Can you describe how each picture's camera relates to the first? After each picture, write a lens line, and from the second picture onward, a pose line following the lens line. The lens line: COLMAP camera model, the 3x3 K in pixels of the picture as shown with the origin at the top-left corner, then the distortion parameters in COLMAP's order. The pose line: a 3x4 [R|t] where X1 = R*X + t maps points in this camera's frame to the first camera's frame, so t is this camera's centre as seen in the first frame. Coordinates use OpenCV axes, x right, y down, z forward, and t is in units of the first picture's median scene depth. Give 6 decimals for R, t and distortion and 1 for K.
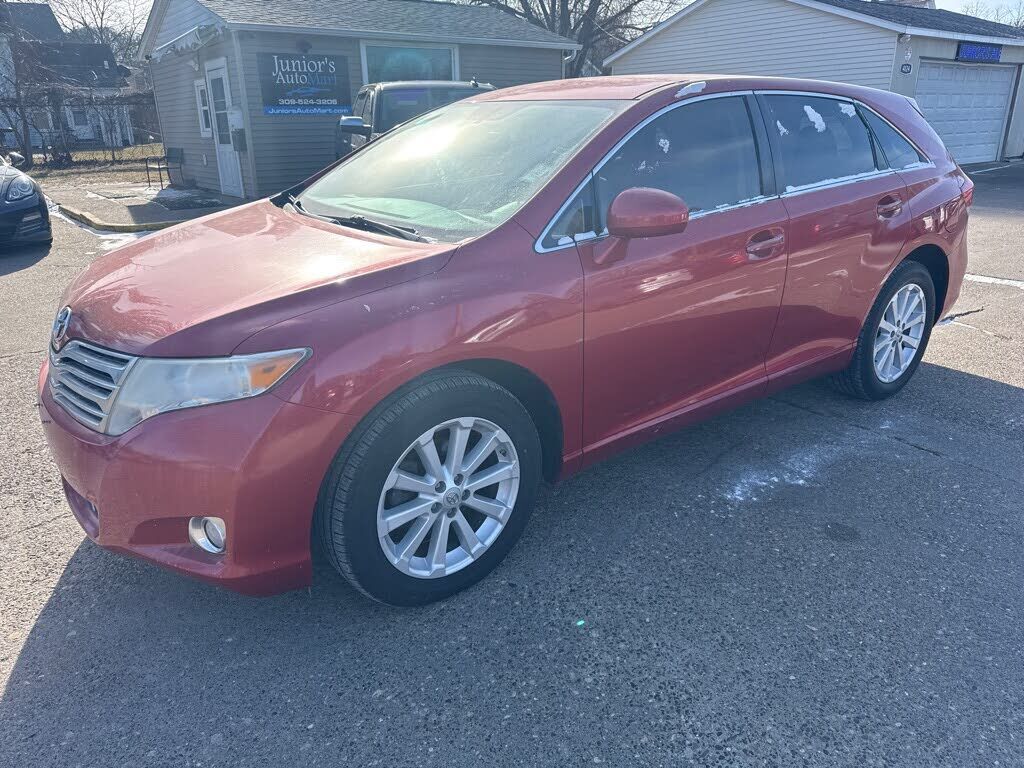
lens RADIAL K [[712.6, 0, 508.7], [0, 712.6, 385.8], [0, 0, 1]] dist [0.004802, -0.014203]
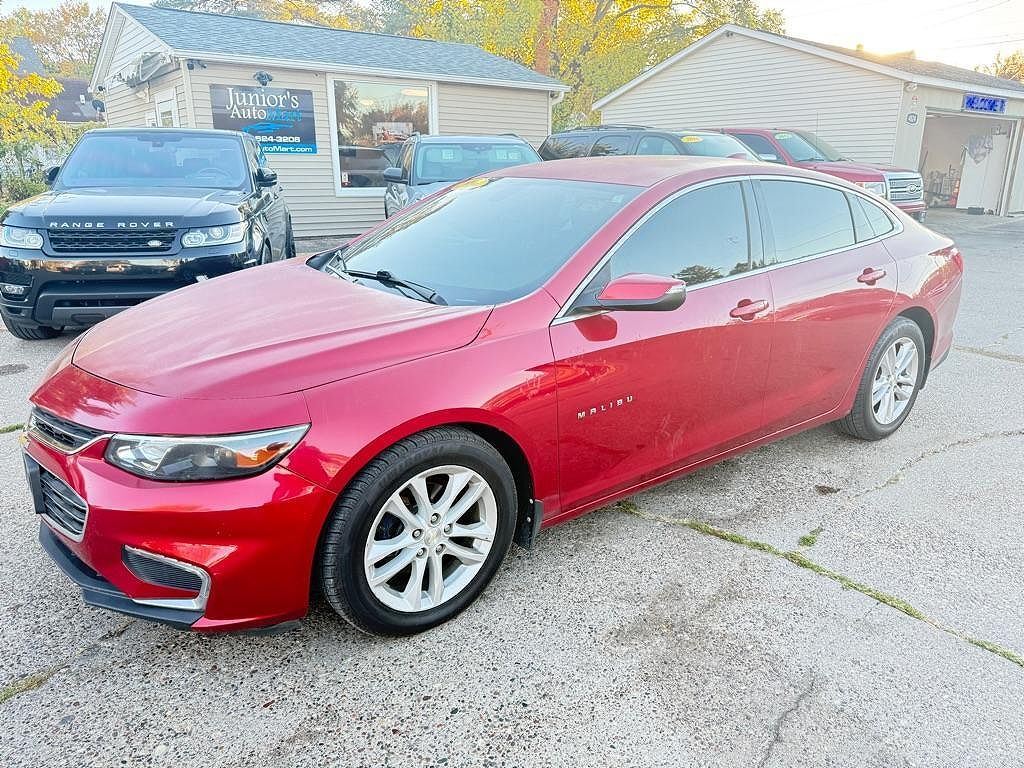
lens RADIAL K [[712.6, 0, 515.2], [0, 712.6, 384.8], [0, 0, 1]] dist [0.004802, -0.014203]
pose [[0.999568, 0.013231, 0.026229, 0.013764], [-0.011765, 0.998401, -0.055282, -0.039300], [-0.026918, 0.054950, 0.998126, 0.102598]]
